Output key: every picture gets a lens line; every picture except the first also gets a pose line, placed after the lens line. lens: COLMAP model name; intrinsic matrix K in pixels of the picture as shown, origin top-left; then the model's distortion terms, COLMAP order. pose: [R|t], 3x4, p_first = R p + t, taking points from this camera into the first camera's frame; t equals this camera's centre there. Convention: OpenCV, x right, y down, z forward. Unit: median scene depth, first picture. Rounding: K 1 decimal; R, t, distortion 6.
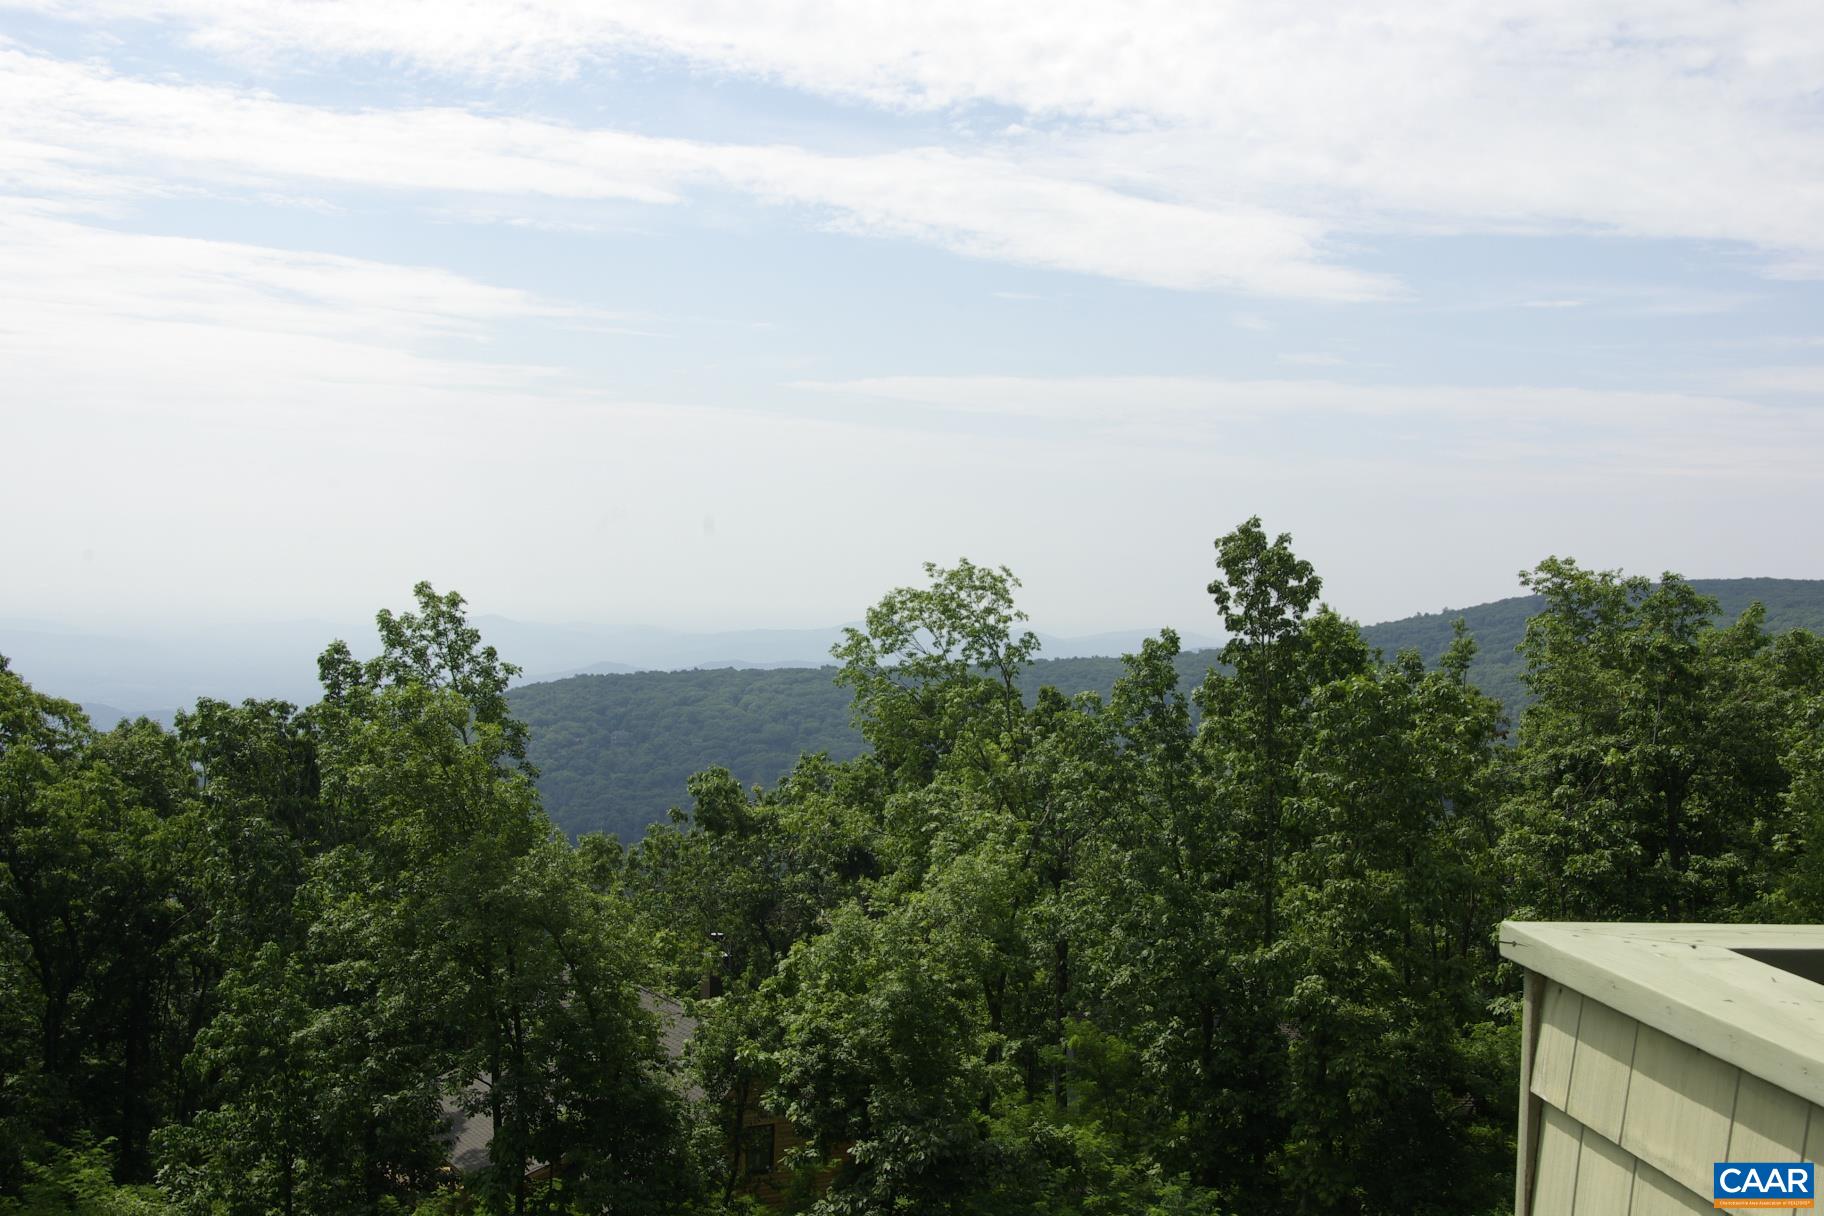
lens RADIAL K [[2120.4, 0, 912.6], [0, 2120.4, 609.5], [0, 0, 1]] dist [-0.035988, 0.000000]
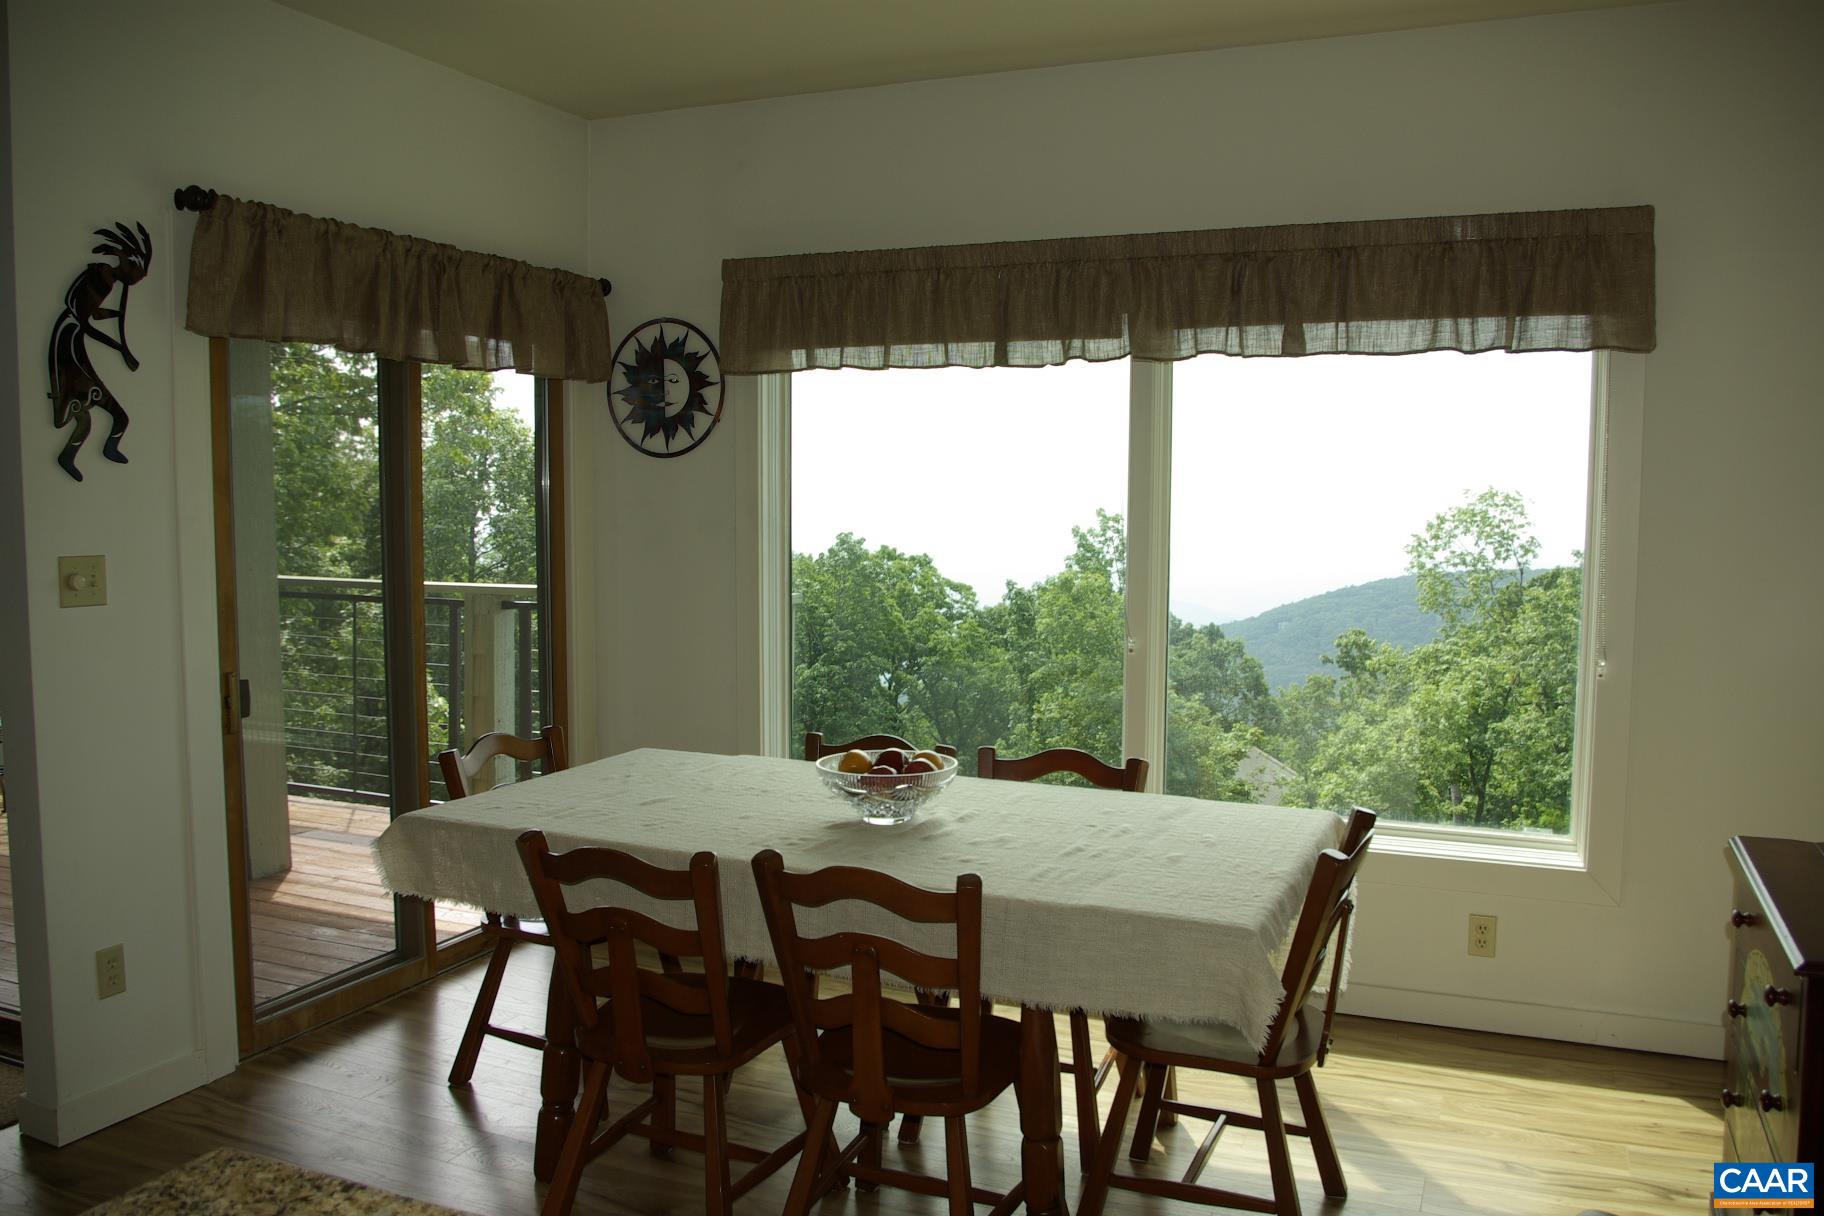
lens RADIAL K [[1434.2, 0, 929.1], [0, 1434.2, 600.6], [0, 0, 1]] dist [-0.075636, 0.004768]
pose [[0.883937, 0.008175, -0.467535, 0.142123], [0.015362, 0.998800, 0.046509, 0.004041], [0.467354, -0.048293, 0.882750, -0.034038]]
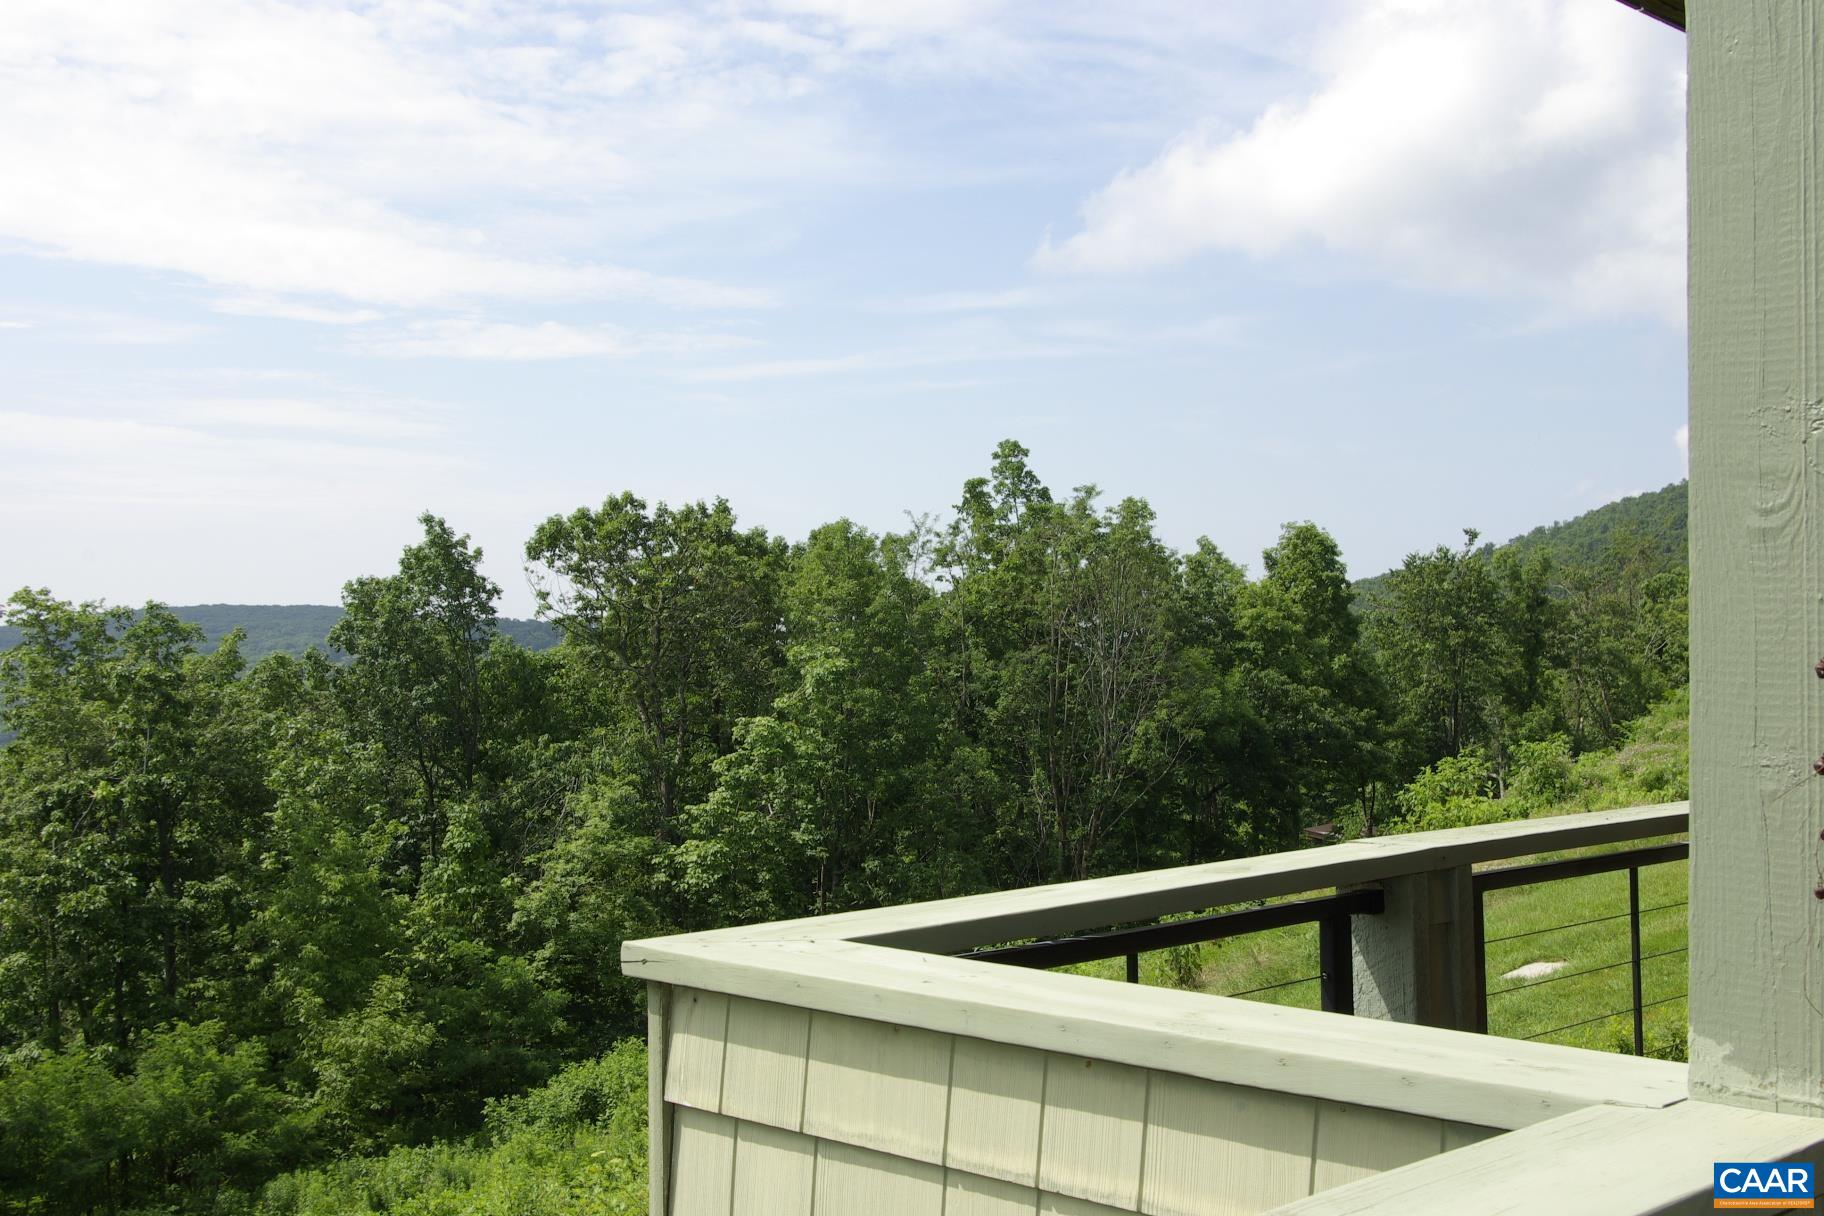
lens RADIAL K [[2120.4, 0, 921.4], [0, 2120.4, 625.8], [0, 0, 1]] dist [-0.035988, 0.000000]
pose [[0.761223, -0.028678, 0.647856, -0.011635], [0.032283, 0.999459, 0.006311, -0.000331], [-0.647686, 0.016111, 0.761737, 0.004973]]
